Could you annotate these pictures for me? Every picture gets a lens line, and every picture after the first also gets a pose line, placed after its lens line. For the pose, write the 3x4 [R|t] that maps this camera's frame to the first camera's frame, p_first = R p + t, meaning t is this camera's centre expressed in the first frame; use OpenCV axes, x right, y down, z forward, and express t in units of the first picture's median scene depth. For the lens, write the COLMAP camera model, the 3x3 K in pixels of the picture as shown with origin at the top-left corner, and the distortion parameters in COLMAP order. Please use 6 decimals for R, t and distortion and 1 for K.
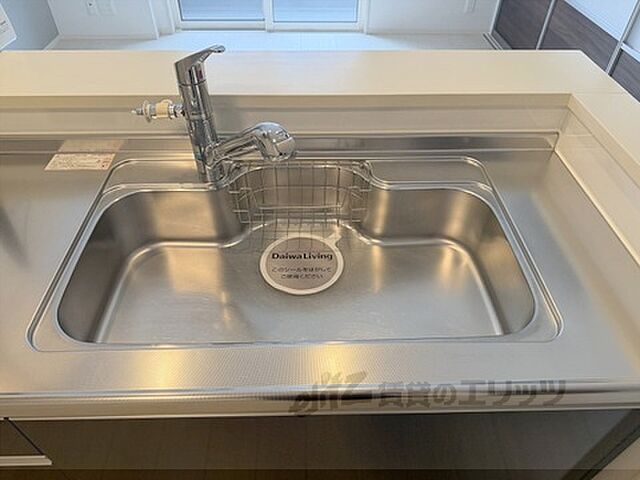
lens RADIAL K [[456.2, 0, 319.1], [0, 456.2, 240.5], [0, 0, 1]] dist [-0.008152, -0.001847]
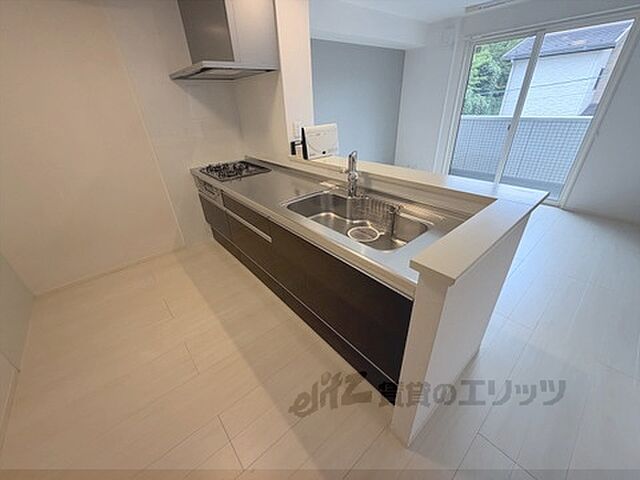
lens RADIAL K [[254.4, 0, 320.4], [0, 254.4, 238.7], [0, 0, 1]] dist [-0.000058, -0.000682]
pose [[0.625509, 0.346758, -0.698926, 0.852955], [-0.505662, 0.862378, -0.024695, 0.236941], [0.594175, 0.368868, 0.714767, -0.205699]]
